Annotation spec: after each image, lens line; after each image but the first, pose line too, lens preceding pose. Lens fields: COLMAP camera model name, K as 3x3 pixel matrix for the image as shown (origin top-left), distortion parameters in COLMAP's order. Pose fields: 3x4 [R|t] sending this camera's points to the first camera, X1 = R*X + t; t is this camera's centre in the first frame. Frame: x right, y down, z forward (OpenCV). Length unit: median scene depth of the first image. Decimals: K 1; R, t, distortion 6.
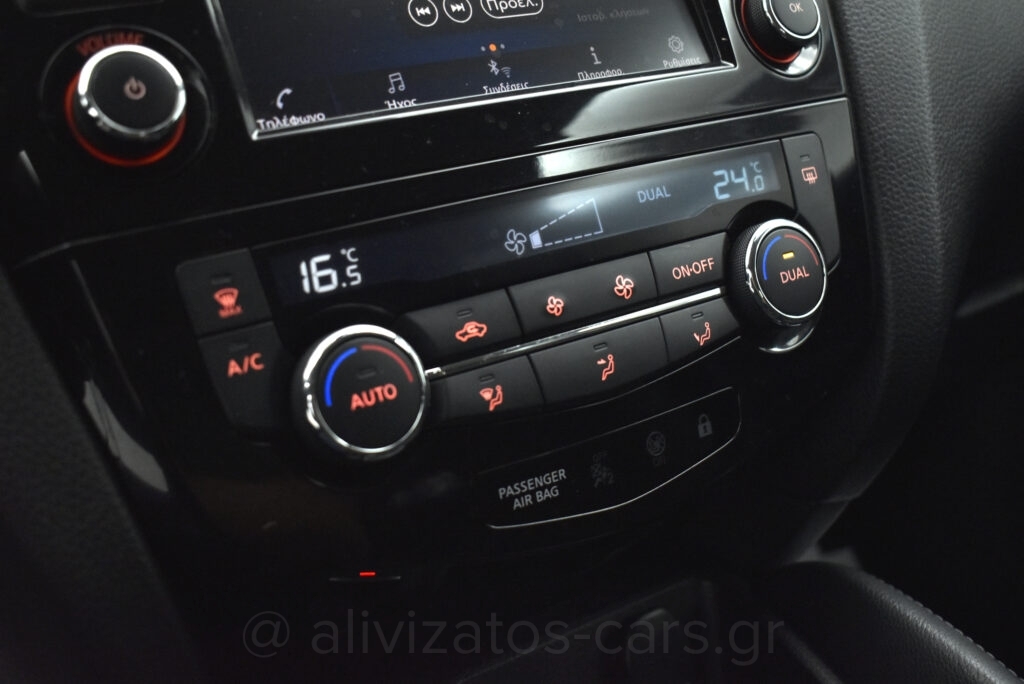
lens RADIAL K [[1173.0, 0, 510.9], [0, 1173.0, 341.7], [0, 0, 1]] dist [-0.065238, 0.000000]
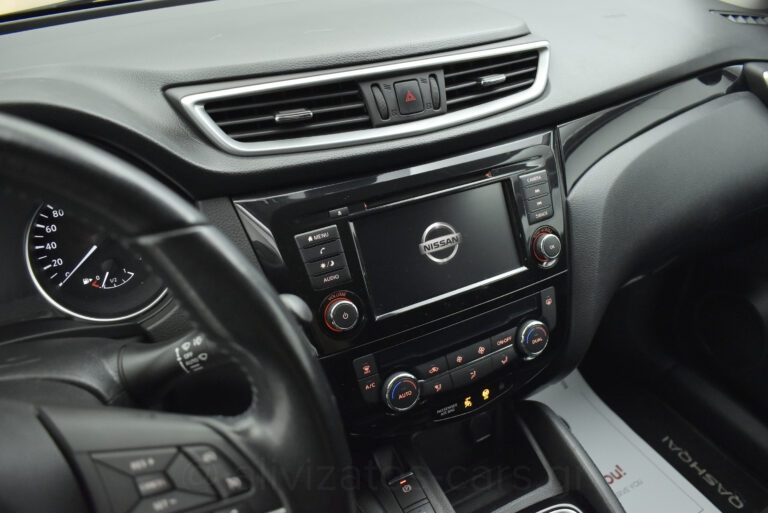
lens RADIAL K [[584.2, 0, 383.1], [0, 584.2, 256.0], [0, 0, 1]] dist [-0.103332, 0.015858]
pose [[0.993507, 0.090654, -0.068751, -0.089612], [-0.073198, 0.971892, 0.223759, -0.663634], [0.087103, -0.217274, 0.972217, -0.546597]]
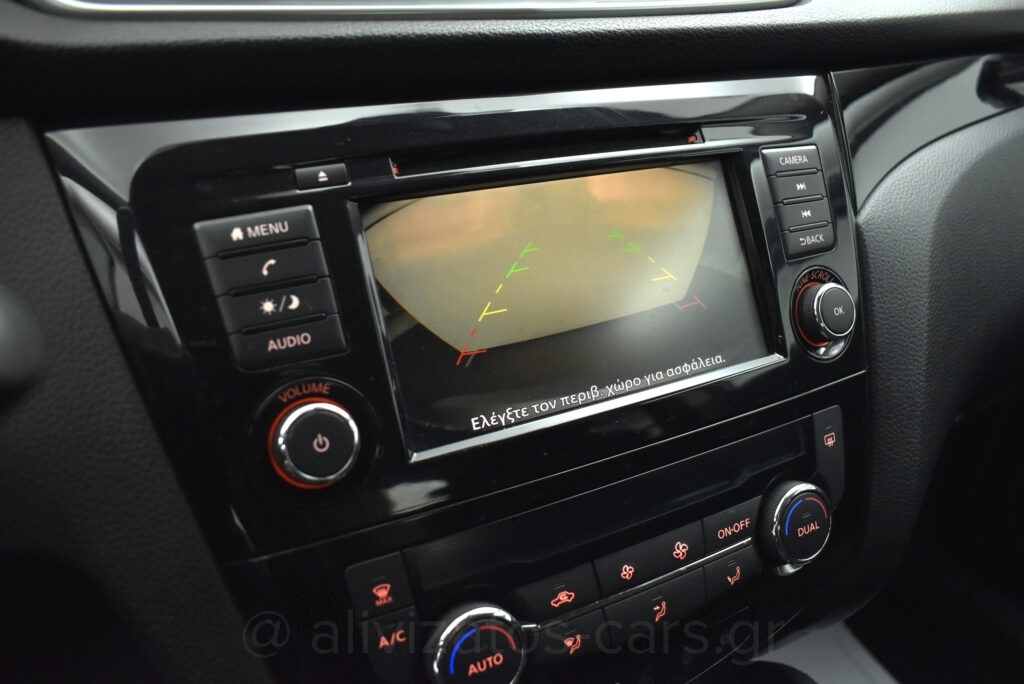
lens RADIAL K [[778.9, 0, 513.0], [0, 778.9, 344.5], [0, 0, 1]] dist [-0.103332, 0.015858]
pose [[0.992086, 0.103974, -0.070388, -0.055680], [-0.095445, 0.988738, 0.115267, -0.371239], [0.081580, -0.107637, 0.990837, 0.158480]]
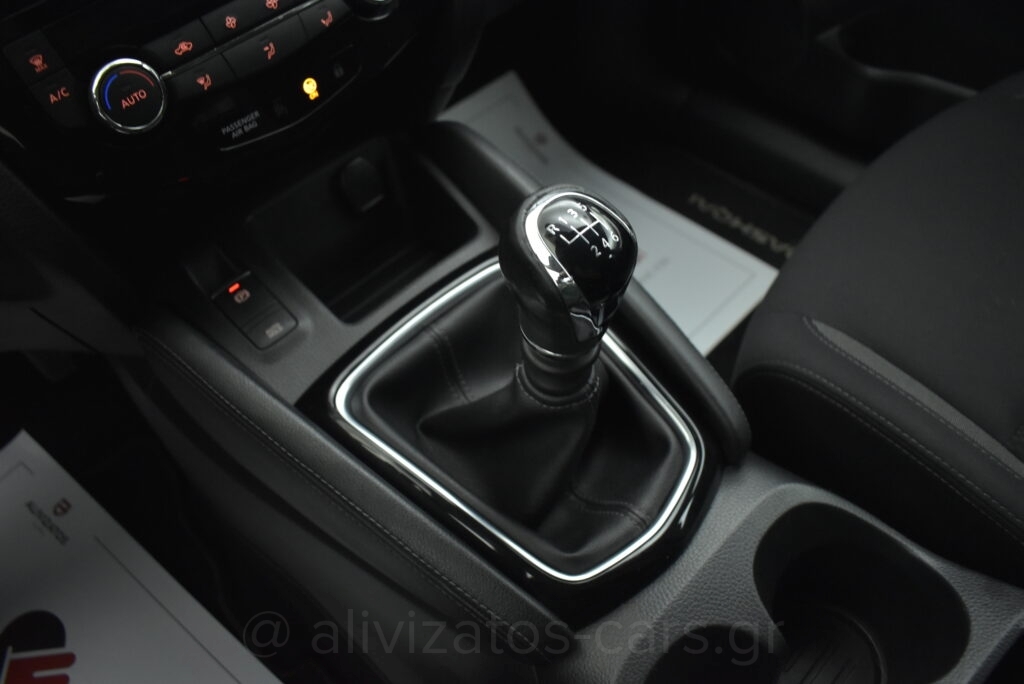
lens RADIAL K [[778.9, 0, 514.7], [0, 778.9, 339.6], [0, 0, 1]] dist [-0.103332, 0.015858]
pose [[0.979852, -0.163301, 0.114995, 0.249536], [0.083987, 0.859267, 0.504586, -0.158853], [-0.181210, -0.484761, 0.855669, -0.294004]]
